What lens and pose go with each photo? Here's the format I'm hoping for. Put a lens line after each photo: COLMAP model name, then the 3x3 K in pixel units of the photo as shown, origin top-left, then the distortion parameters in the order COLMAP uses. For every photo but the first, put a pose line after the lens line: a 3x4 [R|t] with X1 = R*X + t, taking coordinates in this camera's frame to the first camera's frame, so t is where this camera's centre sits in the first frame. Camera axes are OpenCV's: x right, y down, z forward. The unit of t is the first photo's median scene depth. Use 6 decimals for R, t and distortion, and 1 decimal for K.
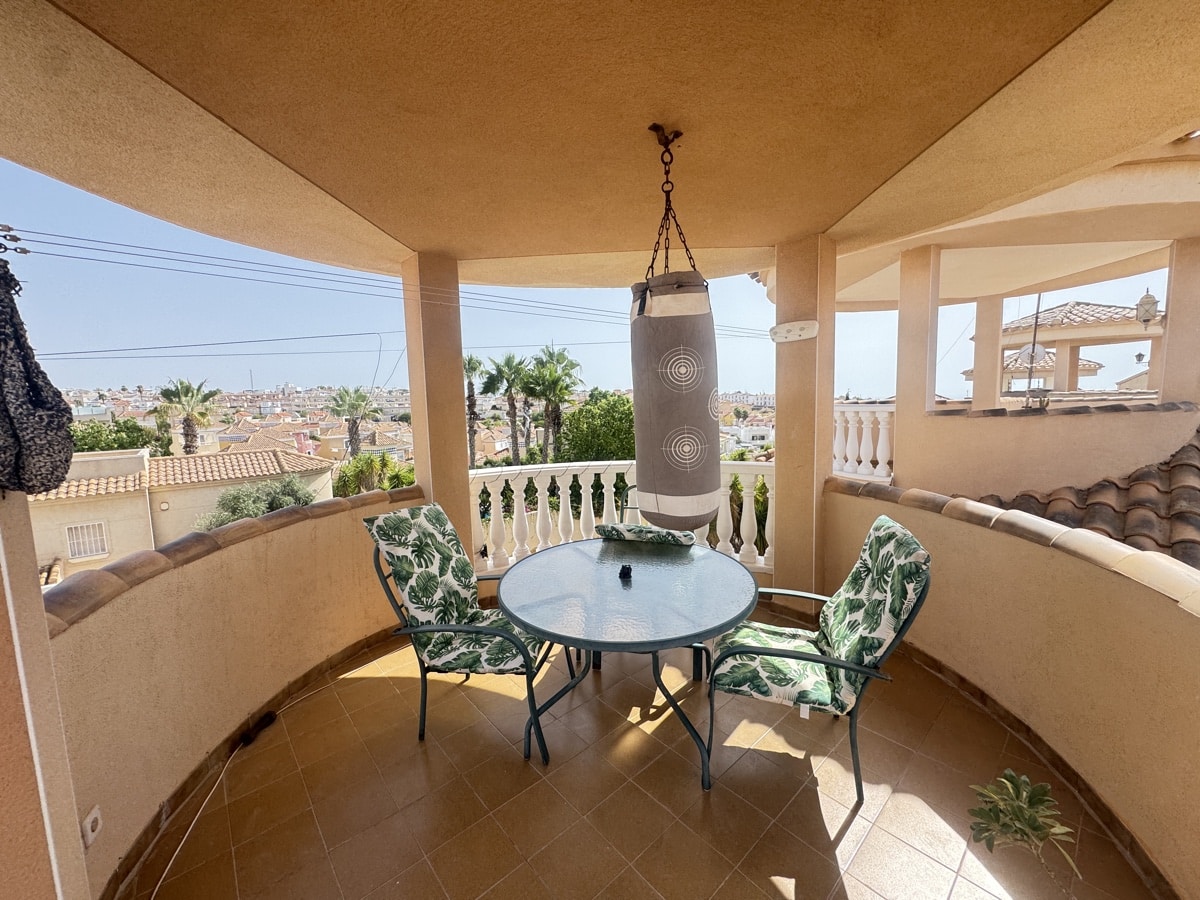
lens RADIAL K [[479.7, 0, 599.5], [0, 479.7, 449.4], [0, 0, 1]] dist [-0.004192, 0.000743]
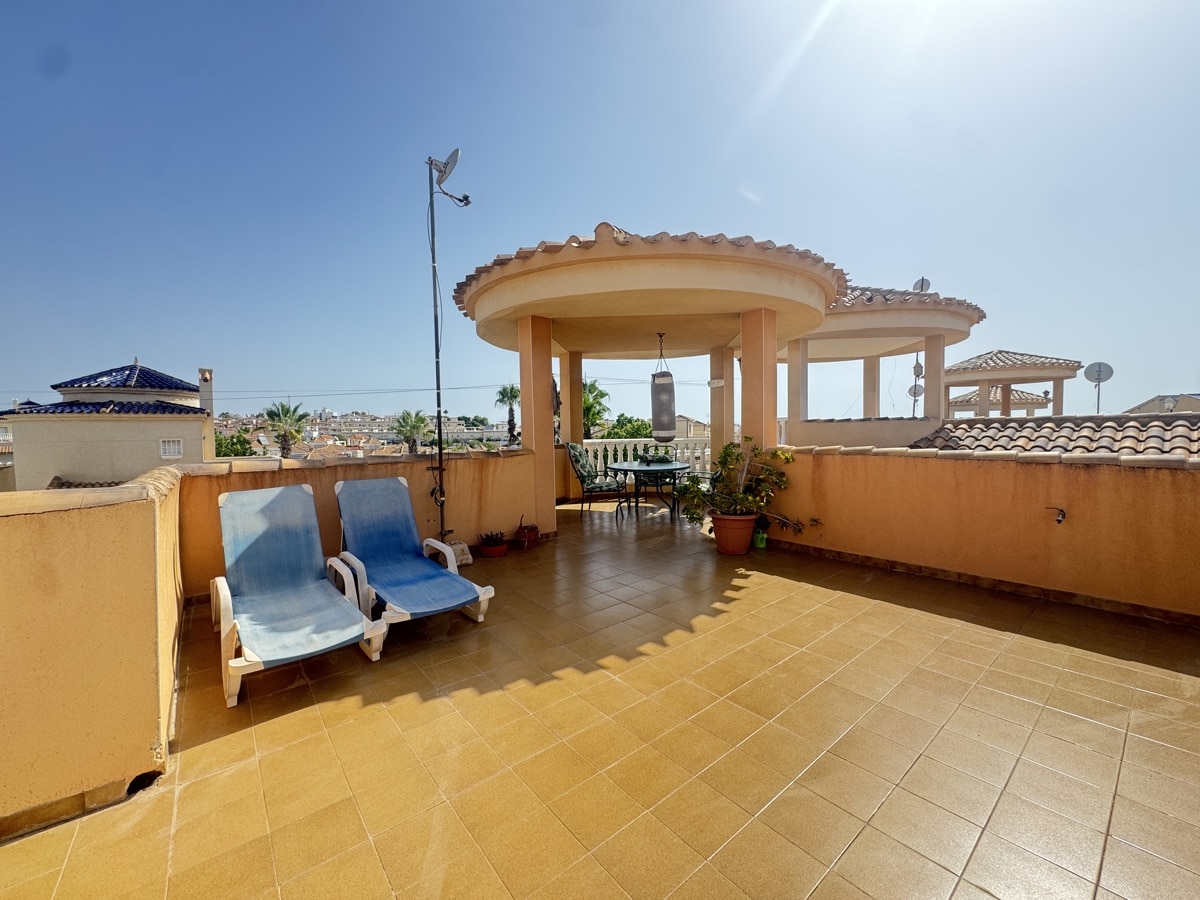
lens RADIAL K [[479.7, 0, 599.5], [0, 479.7, 449.4], [0, 0, 1]] dist [-0.004192, 0.000743]
pose [[0.998860, 0.016169, -0.044922, -0.009572], [-0.018835, 0.998047, -0.059562, 0.028504], [0.043872, 0.060340, 0.997213, -0.165124]]
